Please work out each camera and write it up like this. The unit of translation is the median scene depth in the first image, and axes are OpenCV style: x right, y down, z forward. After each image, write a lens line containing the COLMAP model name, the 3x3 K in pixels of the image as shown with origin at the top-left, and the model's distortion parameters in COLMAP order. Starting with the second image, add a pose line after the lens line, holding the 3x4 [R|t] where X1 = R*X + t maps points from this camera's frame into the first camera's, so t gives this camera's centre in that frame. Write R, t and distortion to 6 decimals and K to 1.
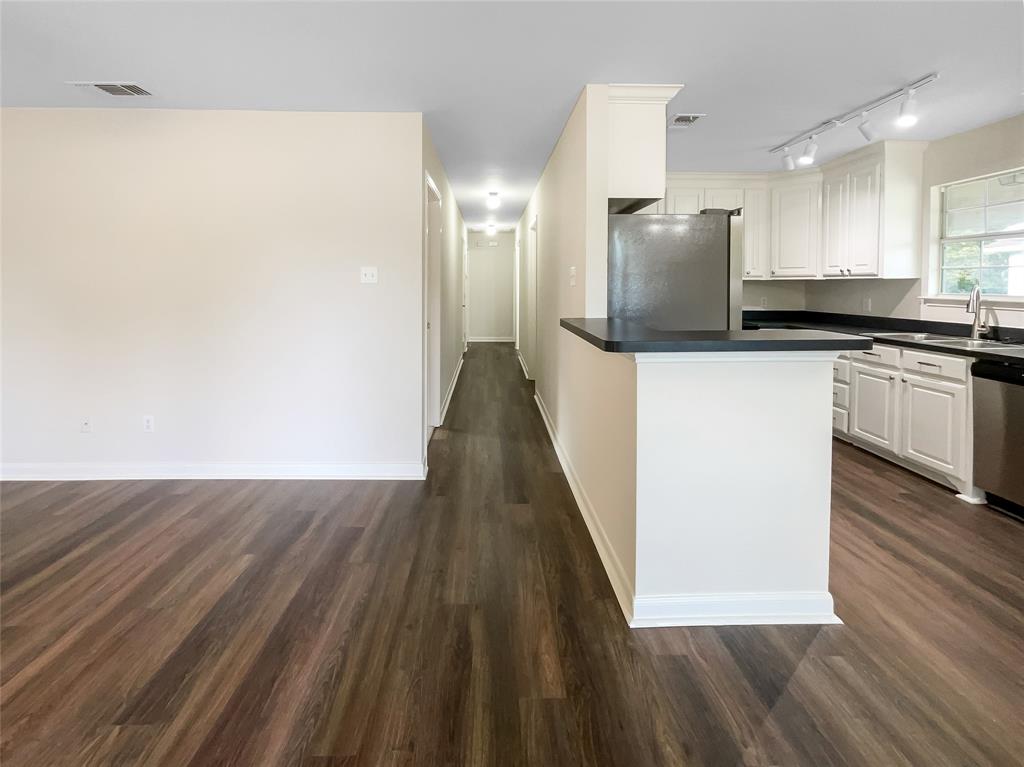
lens RADIAL K [[417.2, 0, 492.7], [0, 417.2, 345.4], [0, 0, 1]] dist [-0.001470, -0.000185]
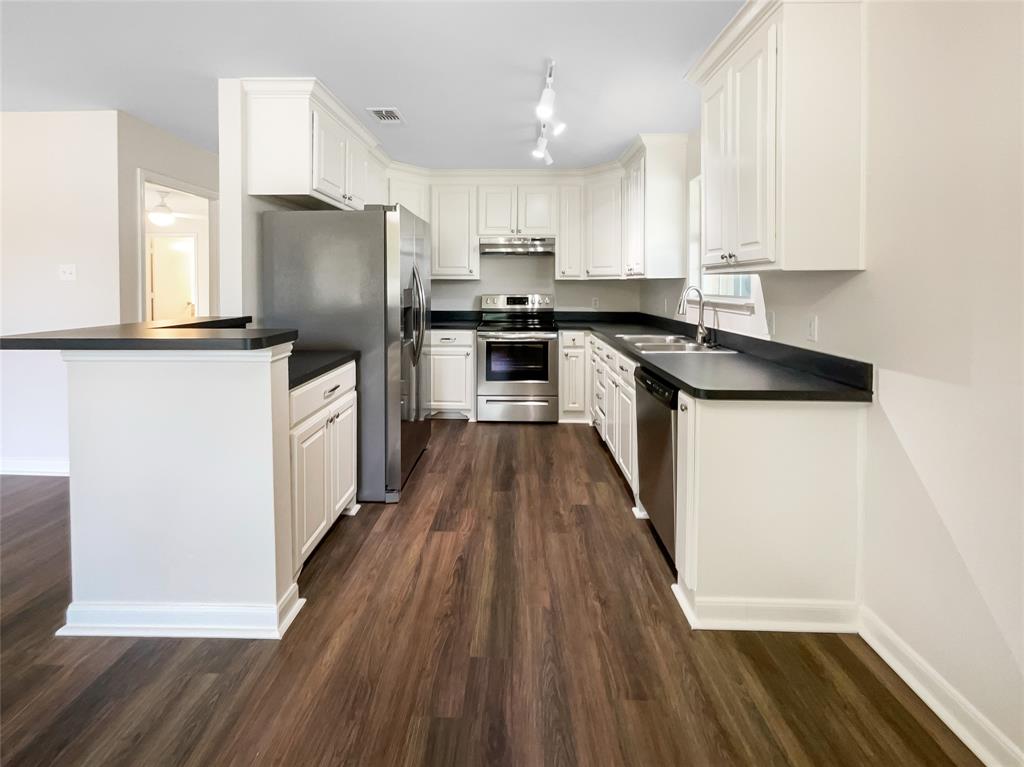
lens RADIAL K [[417.2, 0, 510.9], [0, 417.2, 345.8], [0, 0, 1]] dist [-0.001470, -0.000185]
pose [[0.999250, 0.009547, -0.037529, 1.004743], [-0.009496, 0.999954, 0.001516, -0.006131], [0.037542, -0.001158, 0.999294, 0.051528]]
